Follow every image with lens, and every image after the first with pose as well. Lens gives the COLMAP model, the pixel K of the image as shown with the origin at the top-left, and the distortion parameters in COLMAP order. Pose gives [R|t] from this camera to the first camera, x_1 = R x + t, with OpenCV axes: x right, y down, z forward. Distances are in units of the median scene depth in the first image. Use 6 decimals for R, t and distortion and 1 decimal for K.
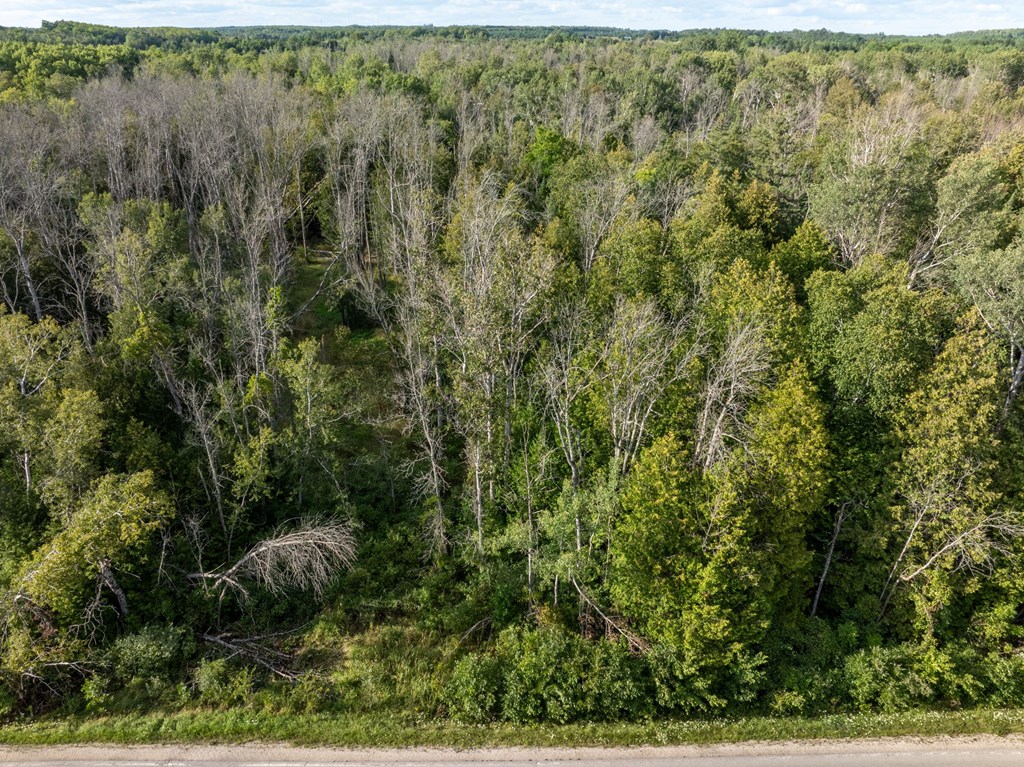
lens RADIAL K [[716.9, 0, 510.5], [0, 716.9, 385.2], [0, 0, 1]] dist [-0.054704, 0.027119]
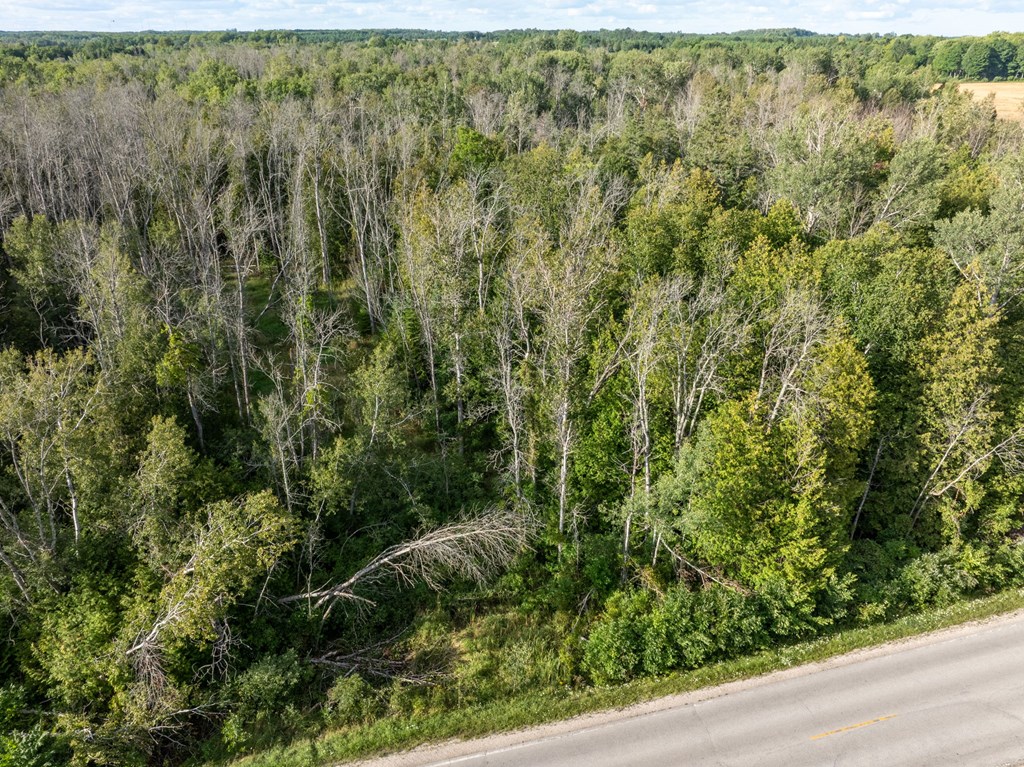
lens RADIAL K [[716.9, 0, 506.7], [0, 716.9, 382.4], [0, 0, 1]] dist [-0.054704, 0.027119]
pose [[0.972353, -0.107005, 0.207554, -0.377861], [0.108198, 0.994113, 0.005630, 0.003659], [-0.206935, 0.016982, 0.978207, -0.011459]]
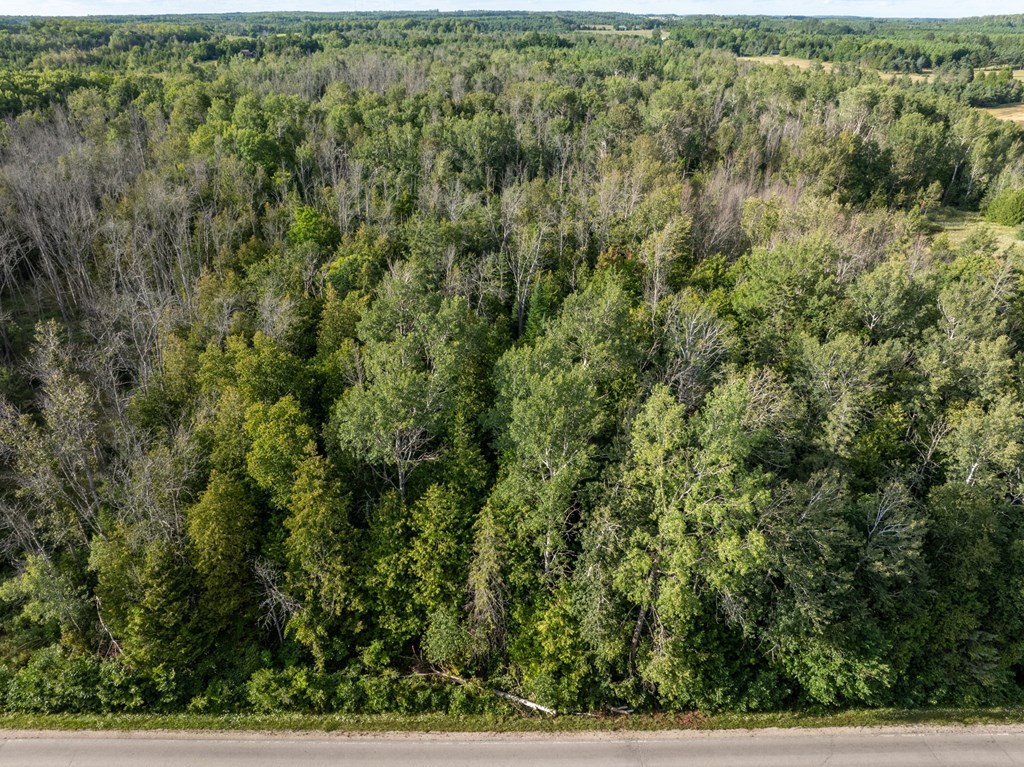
lens RADIAL K [[716.9, 0, 511.7], [0, 716.9, 384.1], [0, 0, 1]] dist [-0.054704, 0.027119]
pose [[0.999865, 0.004431, -0.015795, 1.049097], [-0.004109, 0.999784, 0.020364, -0.249258], [0.015882, -0.020296, 0.999668, -0.442368]]
